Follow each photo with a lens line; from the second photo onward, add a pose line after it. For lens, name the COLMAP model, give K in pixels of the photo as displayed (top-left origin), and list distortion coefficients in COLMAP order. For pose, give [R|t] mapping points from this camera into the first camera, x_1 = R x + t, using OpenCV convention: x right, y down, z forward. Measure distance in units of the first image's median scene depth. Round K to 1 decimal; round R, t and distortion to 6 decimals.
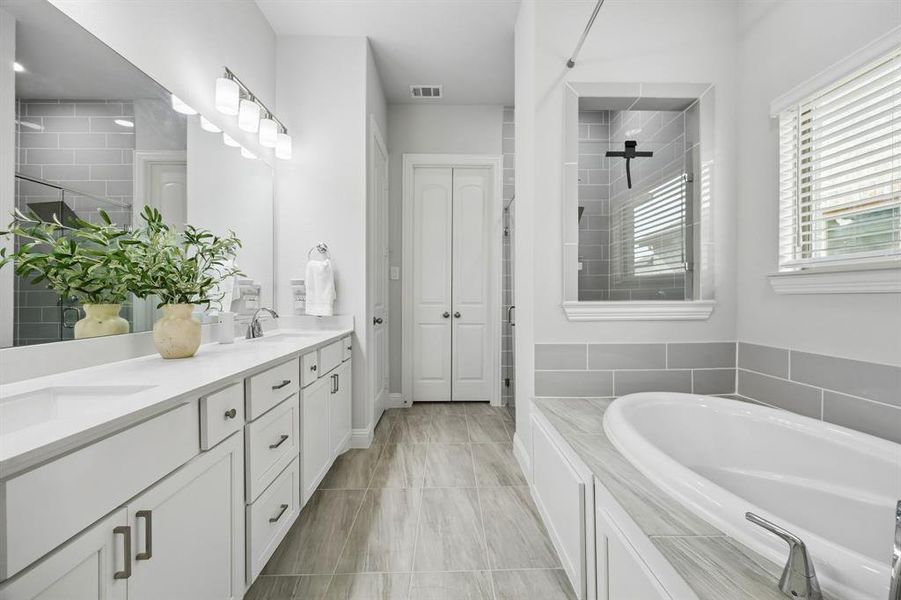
lens RADIAL K [[347.0, 0, 451.3], [0, 347.0, 300.5], [0, 0, 1]] dist [0.000503, -0.000635]
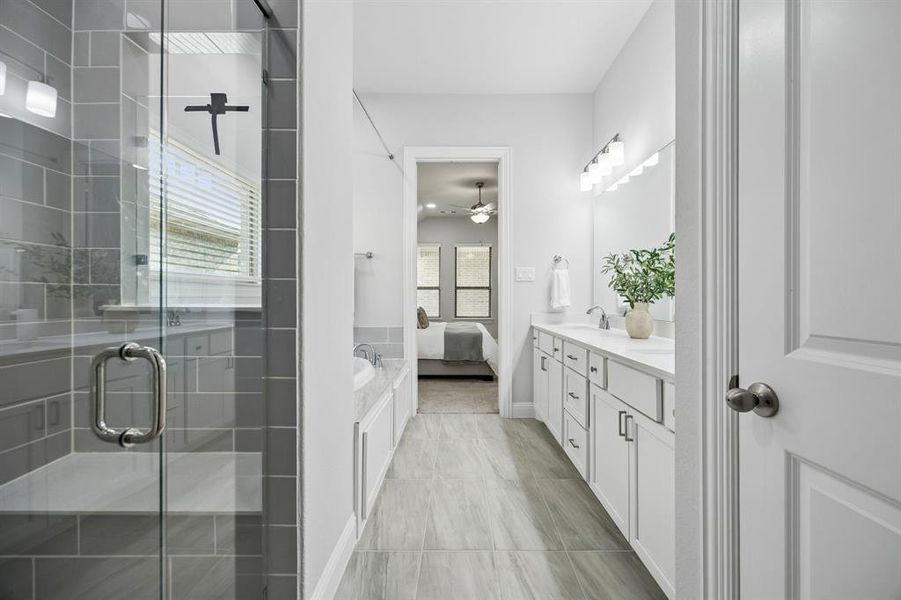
lens RADIAL K [[347.0, 0, 454.5], [0, 347.0, 295.2], [0, 0, 1]] dist [0.000503, -0.000635]
pose [[-0.999567, 0.008132, 0.028287, -0.022478], [0.008253, 0.999957, 0.004161, -0.021645], [-0.028252, 0.004392, -0.999591, 1.743609]]
